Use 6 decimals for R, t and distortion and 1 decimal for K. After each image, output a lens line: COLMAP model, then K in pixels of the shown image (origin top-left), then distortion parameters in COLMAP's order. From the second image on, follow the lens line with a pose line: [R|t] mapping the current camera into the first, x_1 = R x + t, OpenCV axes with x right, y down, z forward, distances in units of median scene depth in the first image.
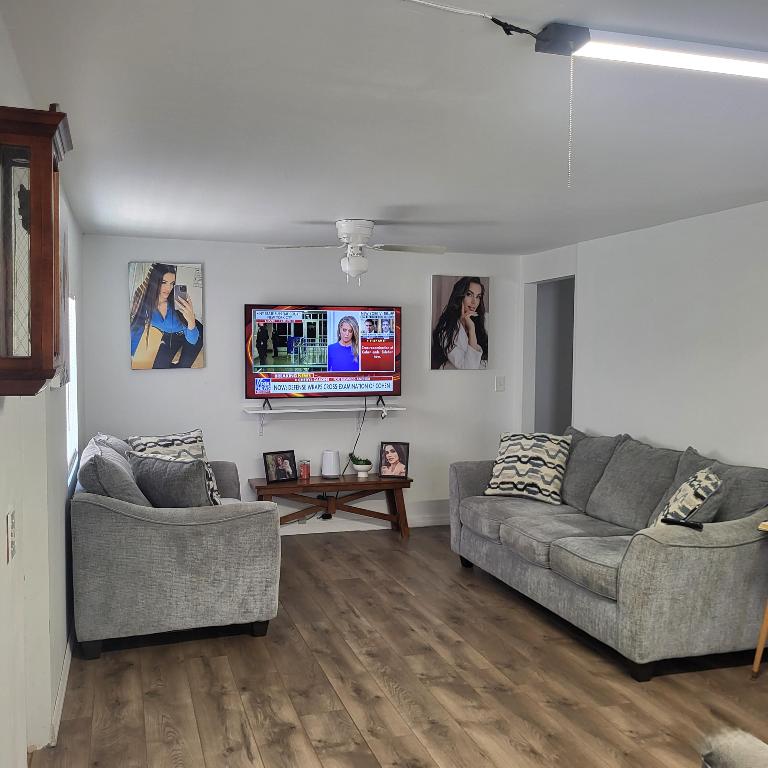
lens RADIAL K [[800.6, 0, 363.2], [0, 800.6, 384.8], [0, 0, 1]] dist [0.015264, -0.007920]
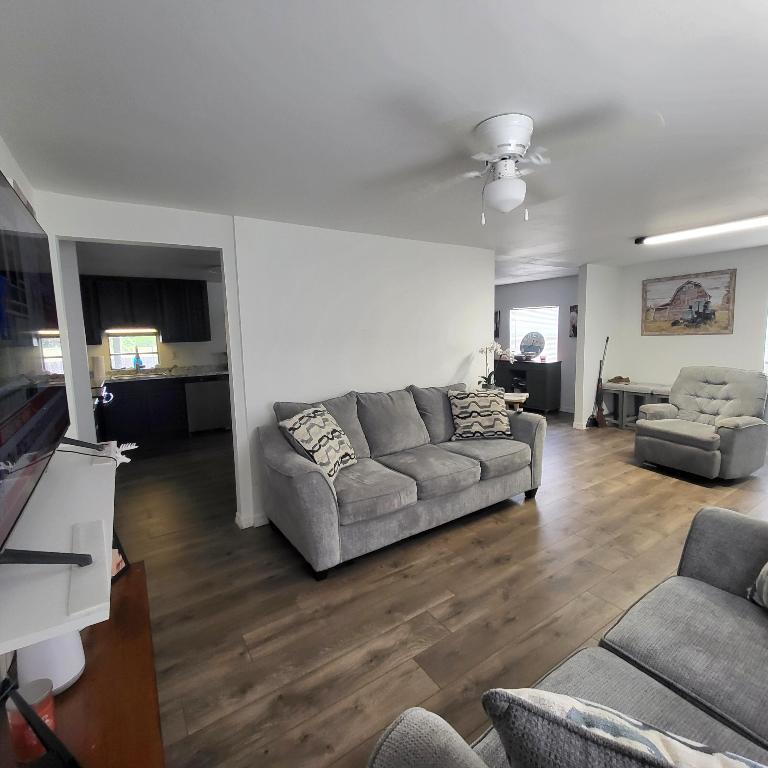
lens RADIAL K [[399.3, 0, 395.1], [0, 399.3, 380.2], [0, 0, 1]] dist [0.003628, -0.000855]
pose [[-0.299354, -0.114021, 0.947305, -0.328448], [0.068894, 0.987660, 0.140649, -0.045353], [-0.951652, 0.107367, -0.287804, 1.214135]]
